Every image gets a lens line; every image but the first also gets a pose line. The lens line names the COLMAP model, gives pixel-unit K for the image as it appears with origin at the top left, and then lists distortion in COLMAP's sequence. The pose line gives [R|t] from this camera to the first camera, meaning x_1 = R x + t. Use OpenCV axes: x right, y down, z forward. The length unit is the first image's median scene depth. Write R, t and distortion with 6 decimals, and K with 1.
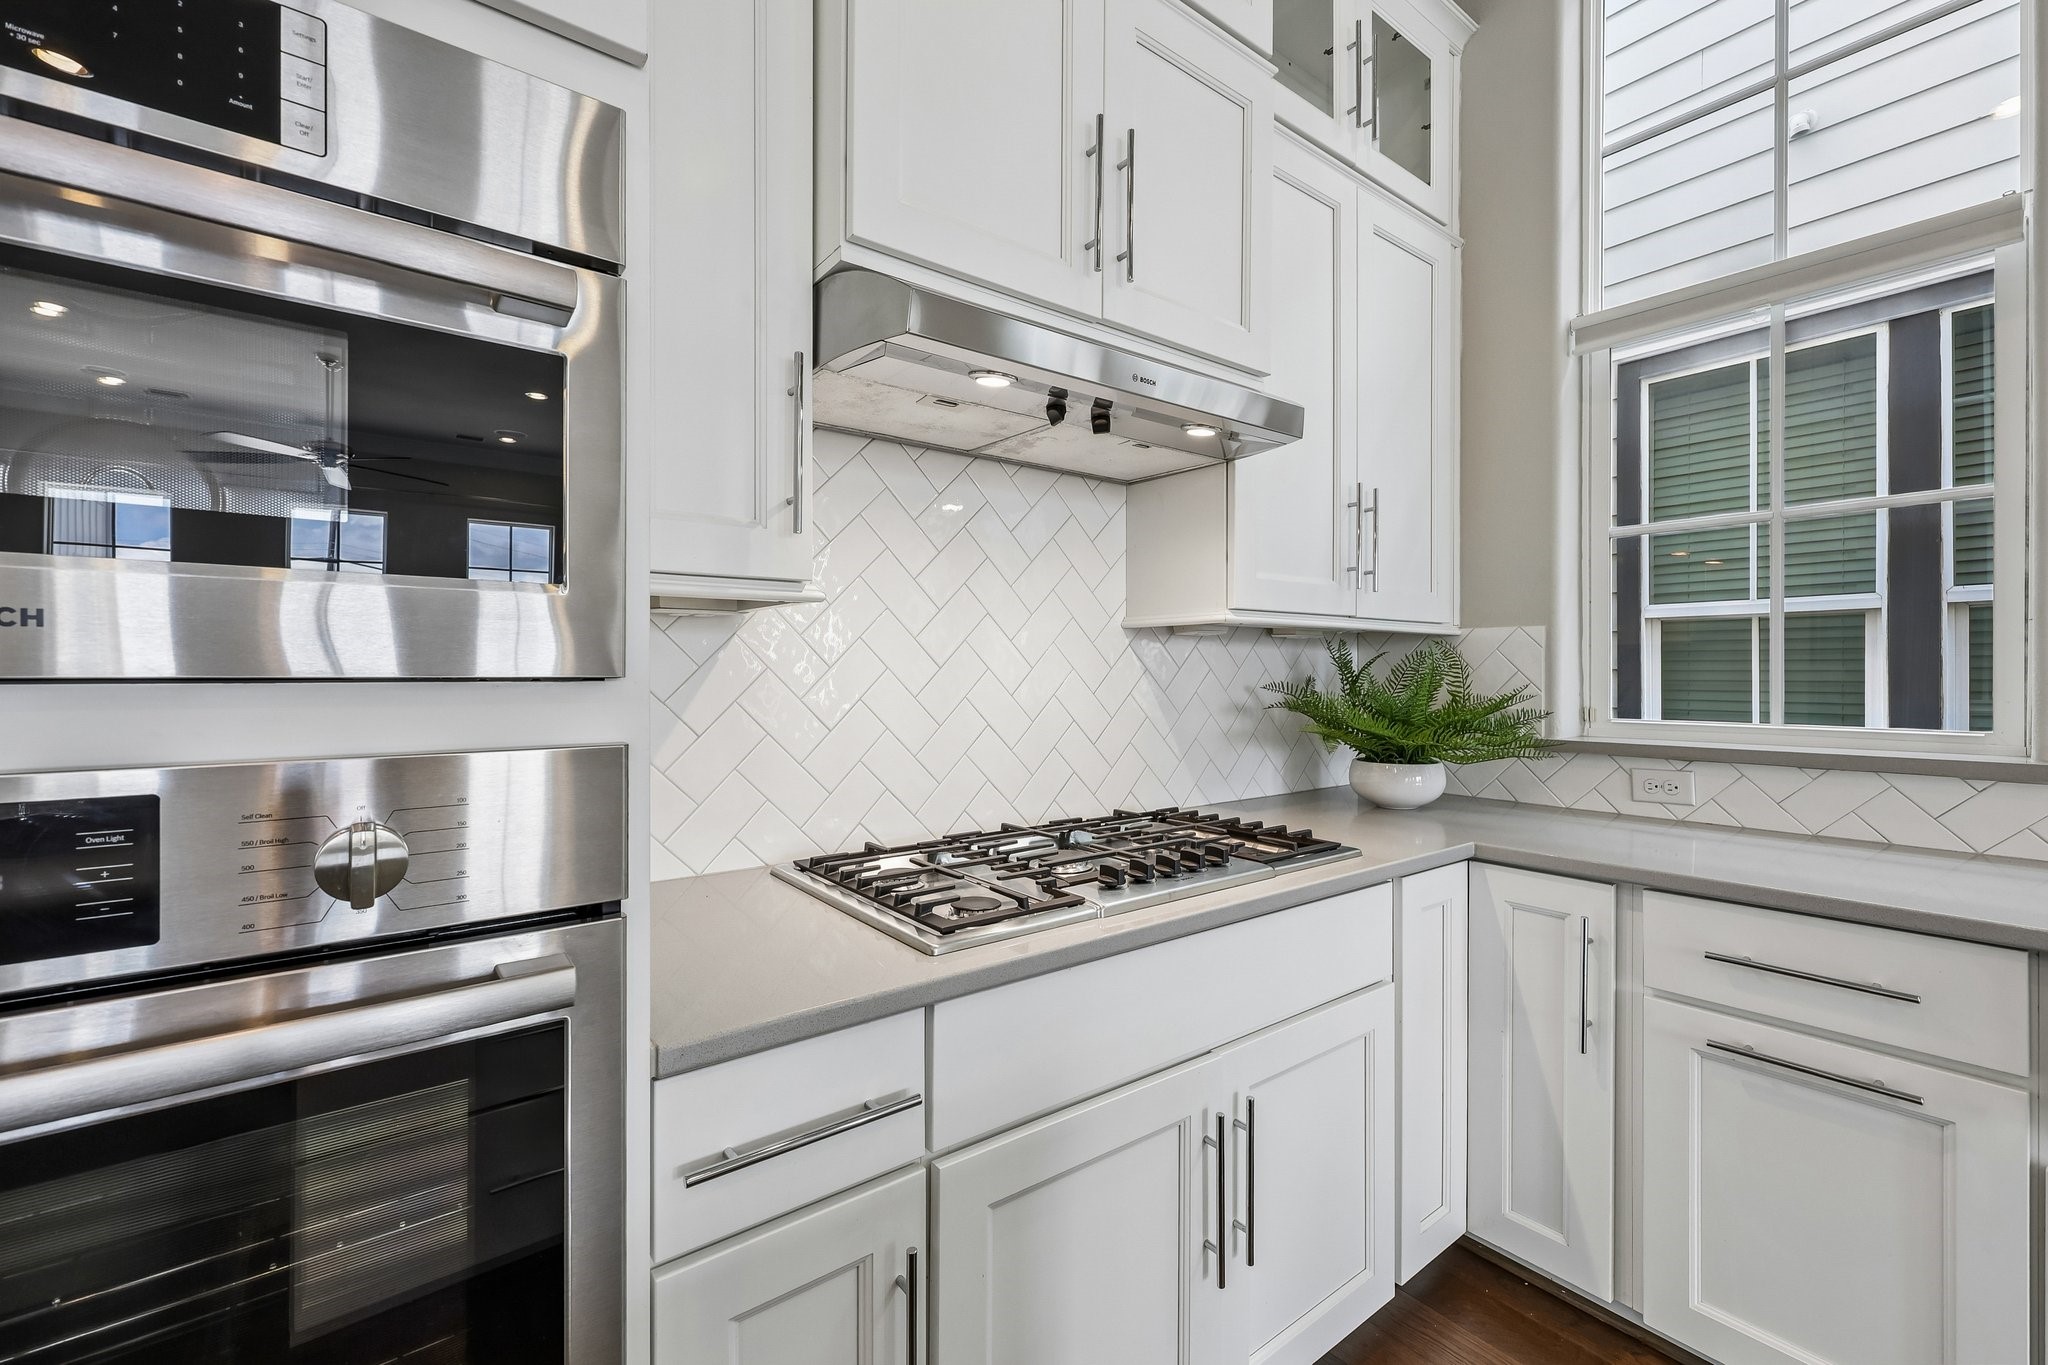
lens RADIAL K [[870.1, 0, 1027.3], [0, 870.1, 674.9], [0, 0, 1]] dist [-0.000242, 0.000090]
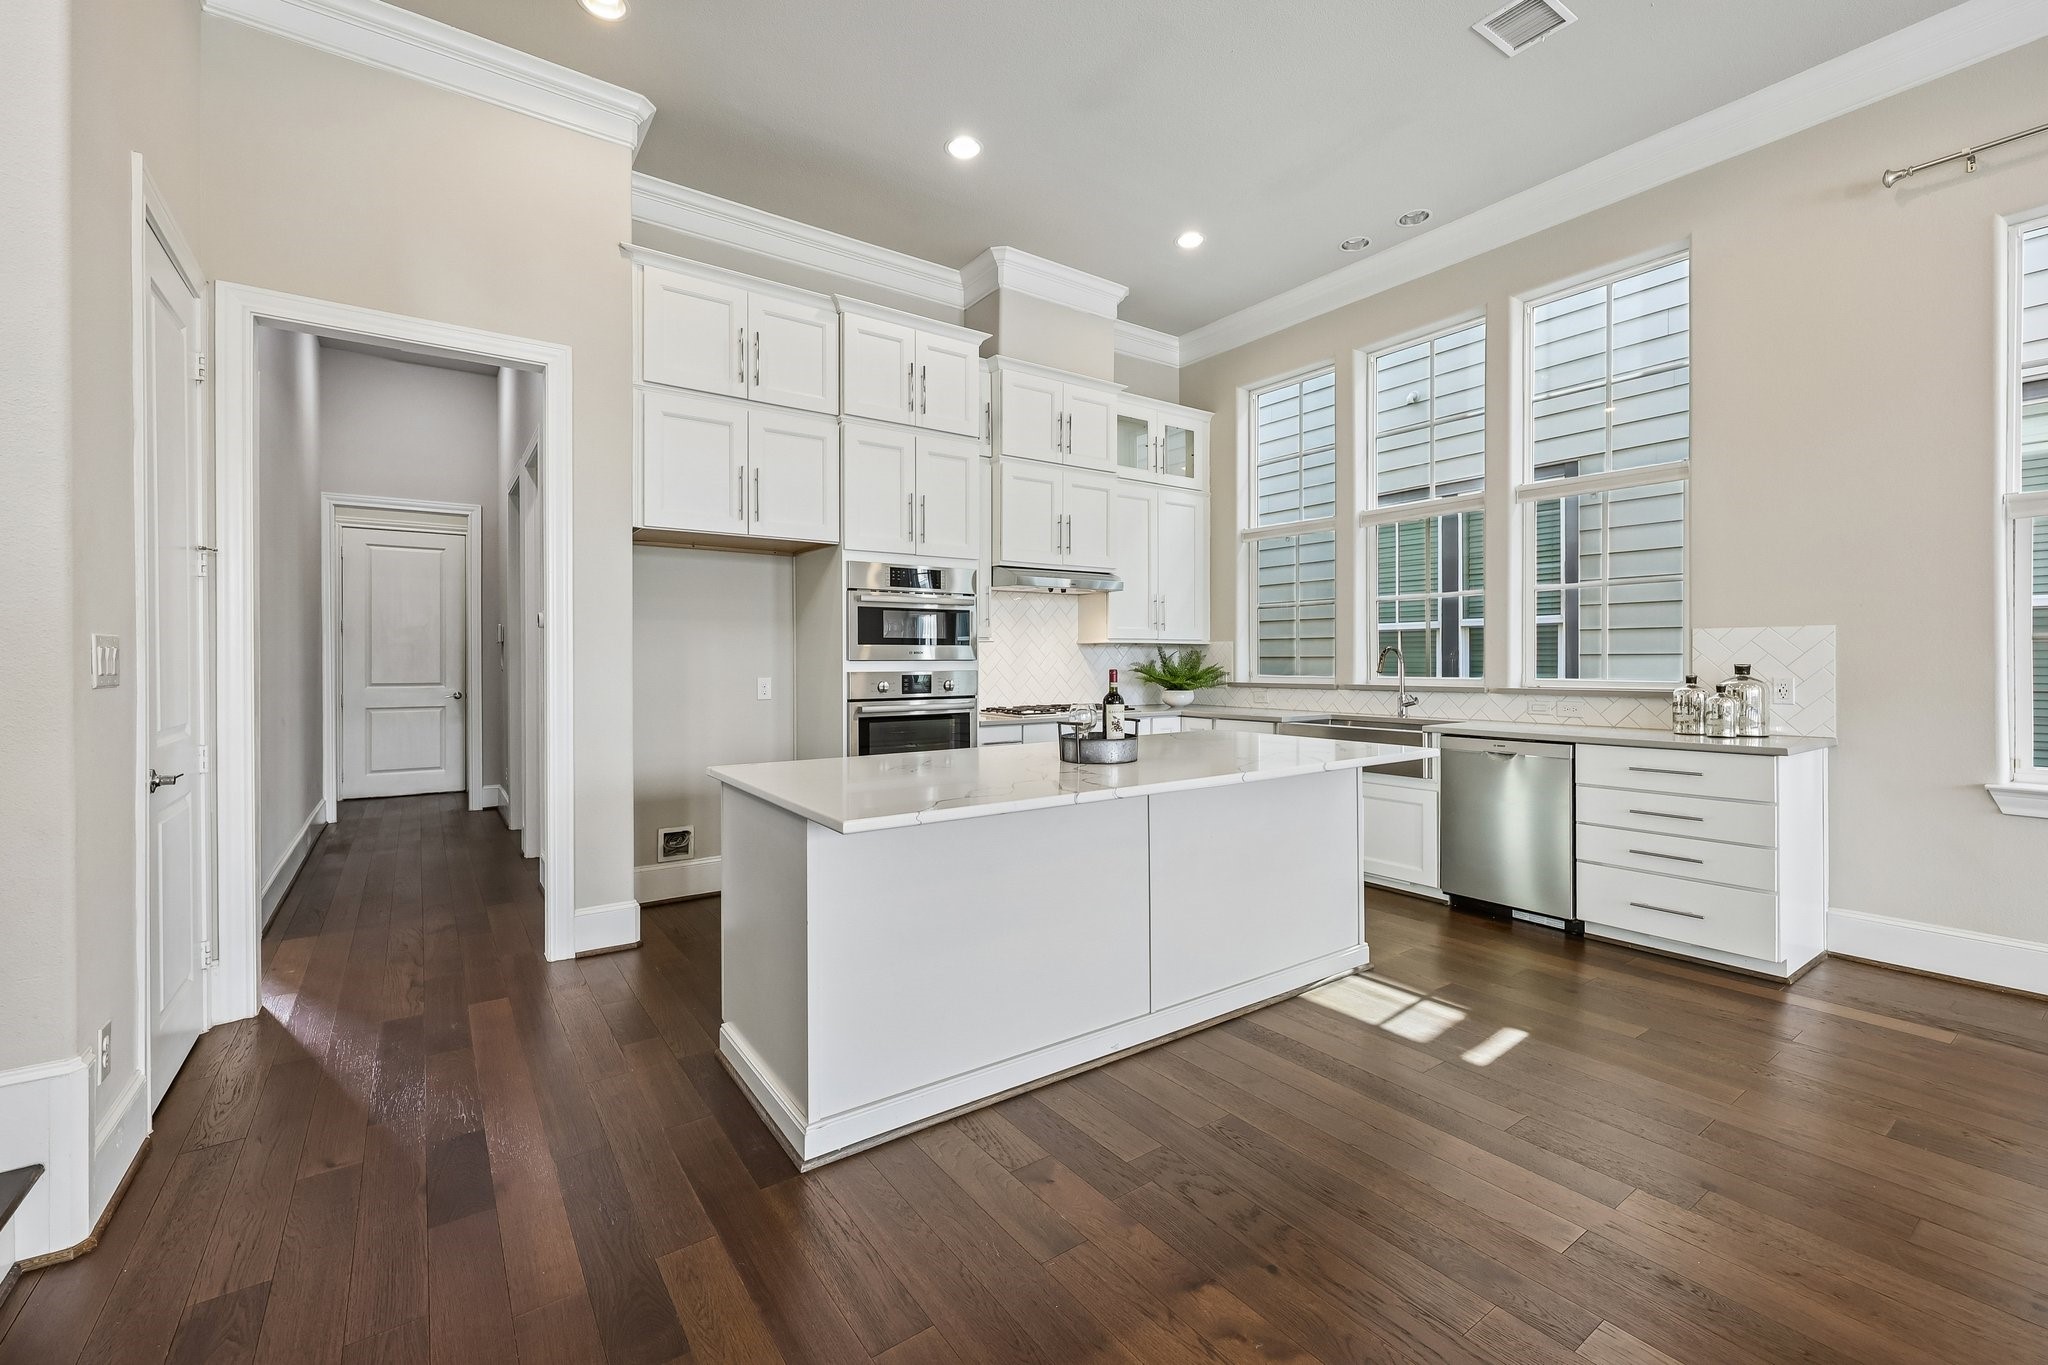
lens RADIAL K [[854.4, 0, 1031.7], [0, 854.4, 662.8], [0, 0, 1]] dist [-0.000347, 0.000309]
pose [[0.999336, -0.002745, -0.036340, 0.056693], [0.002888, 0.999988, 0.003901, -0.000900], [0.036329, -0.004003, 0.999332, -1.846689]]
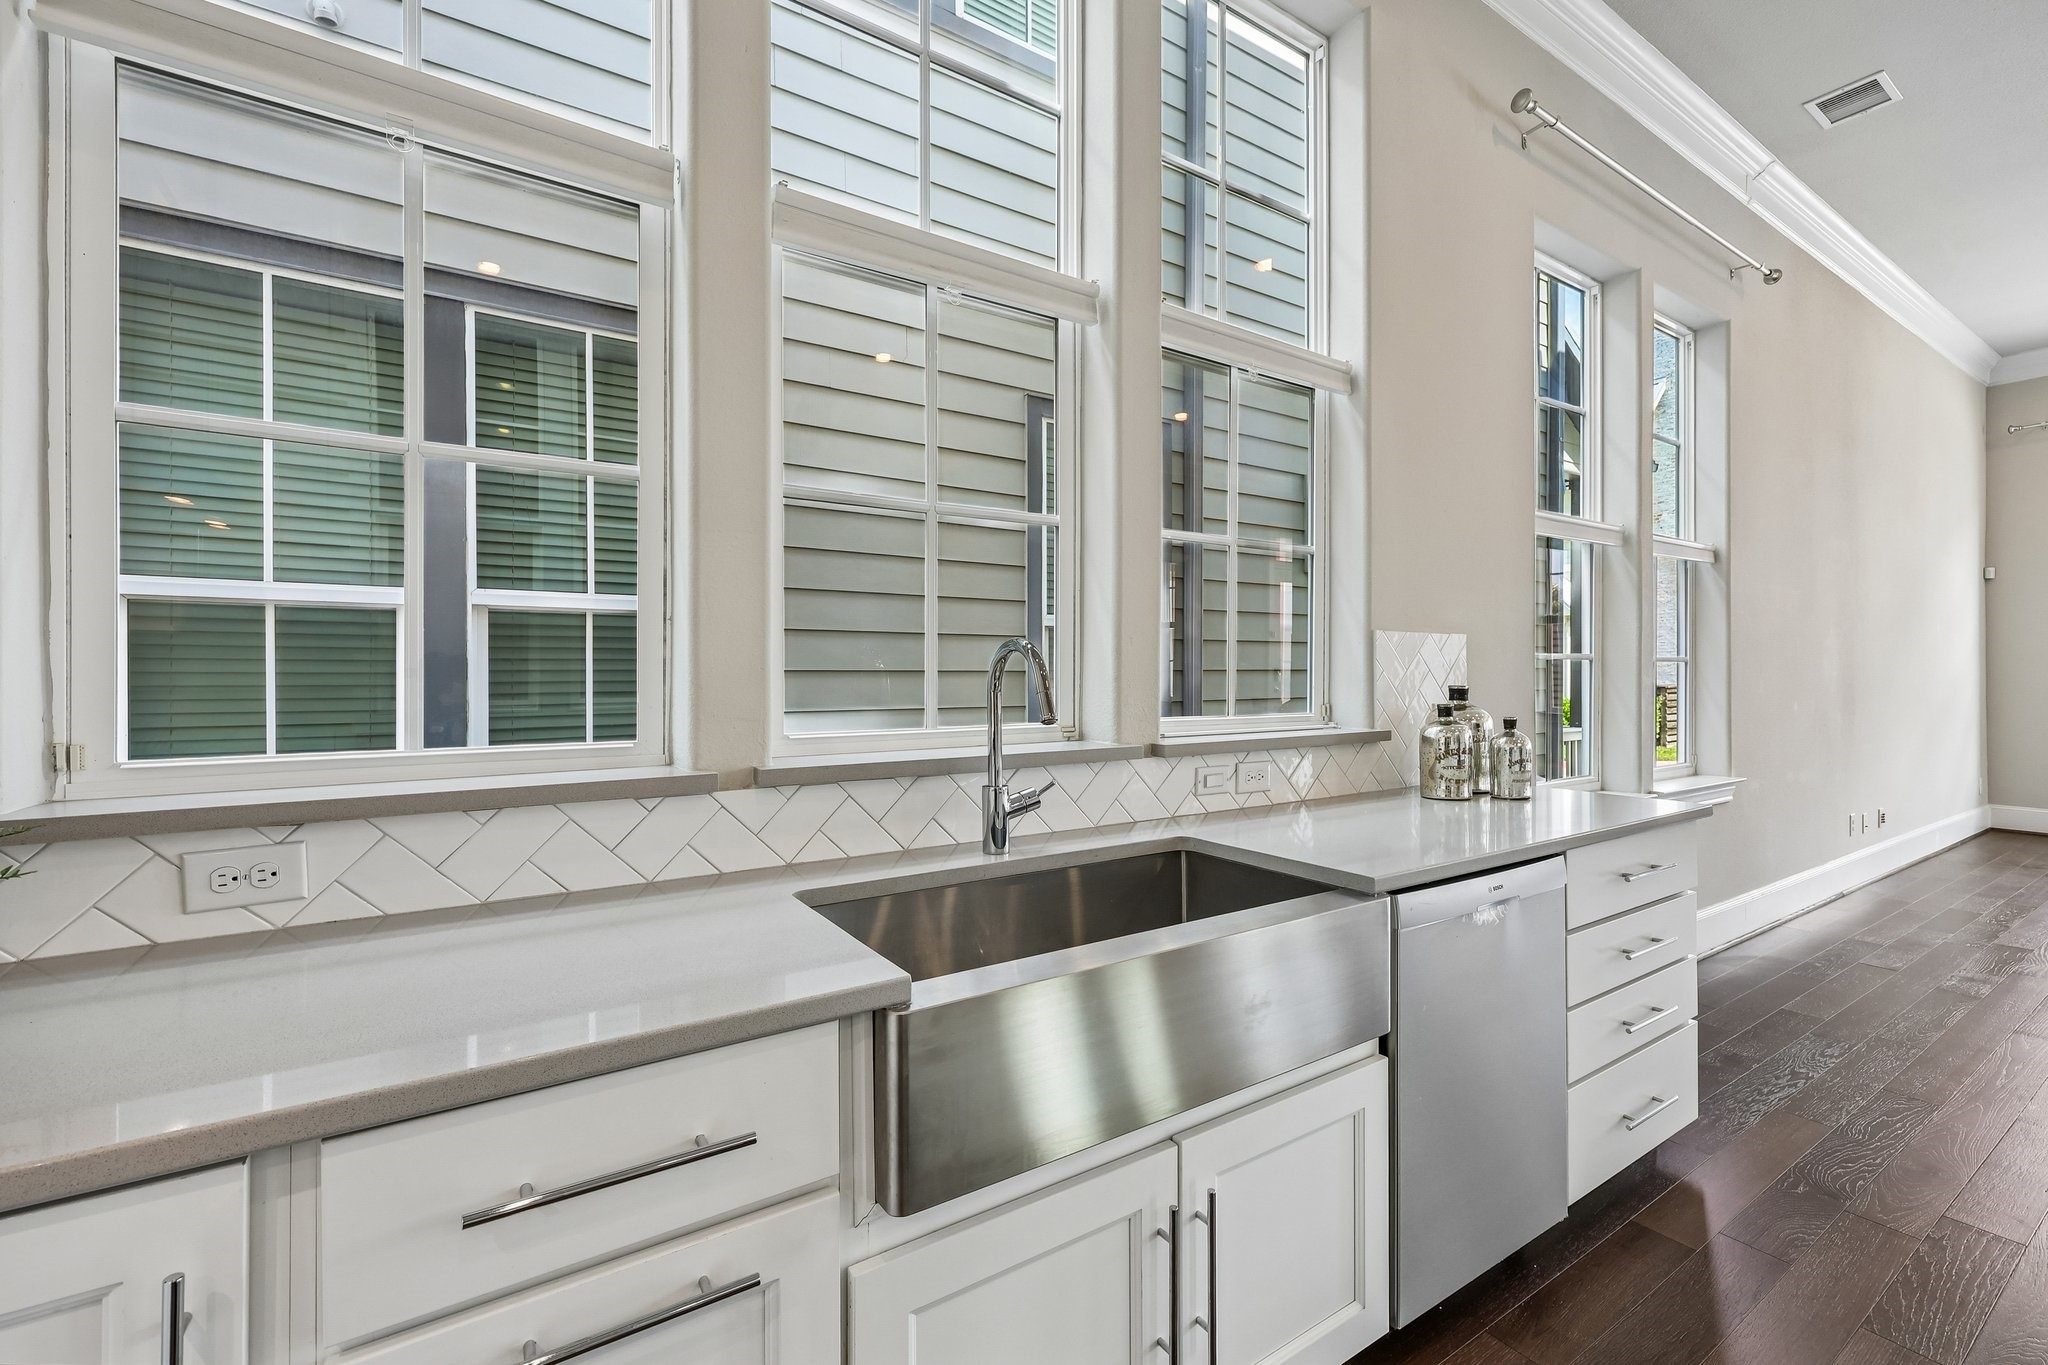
lens RADIAL K [[854.8, 0, 1024.0], [0, 854.8, 682.5], [0, 0, 1]] dist [0.001790, 0.000102]
pose [[0.086804, -0.006912, 0.996201, 0.213299], [0.002131, 0.999975, 0.006752, -0.000053], [-0.996223, 0.001537, 0.086816, 0.432188]]
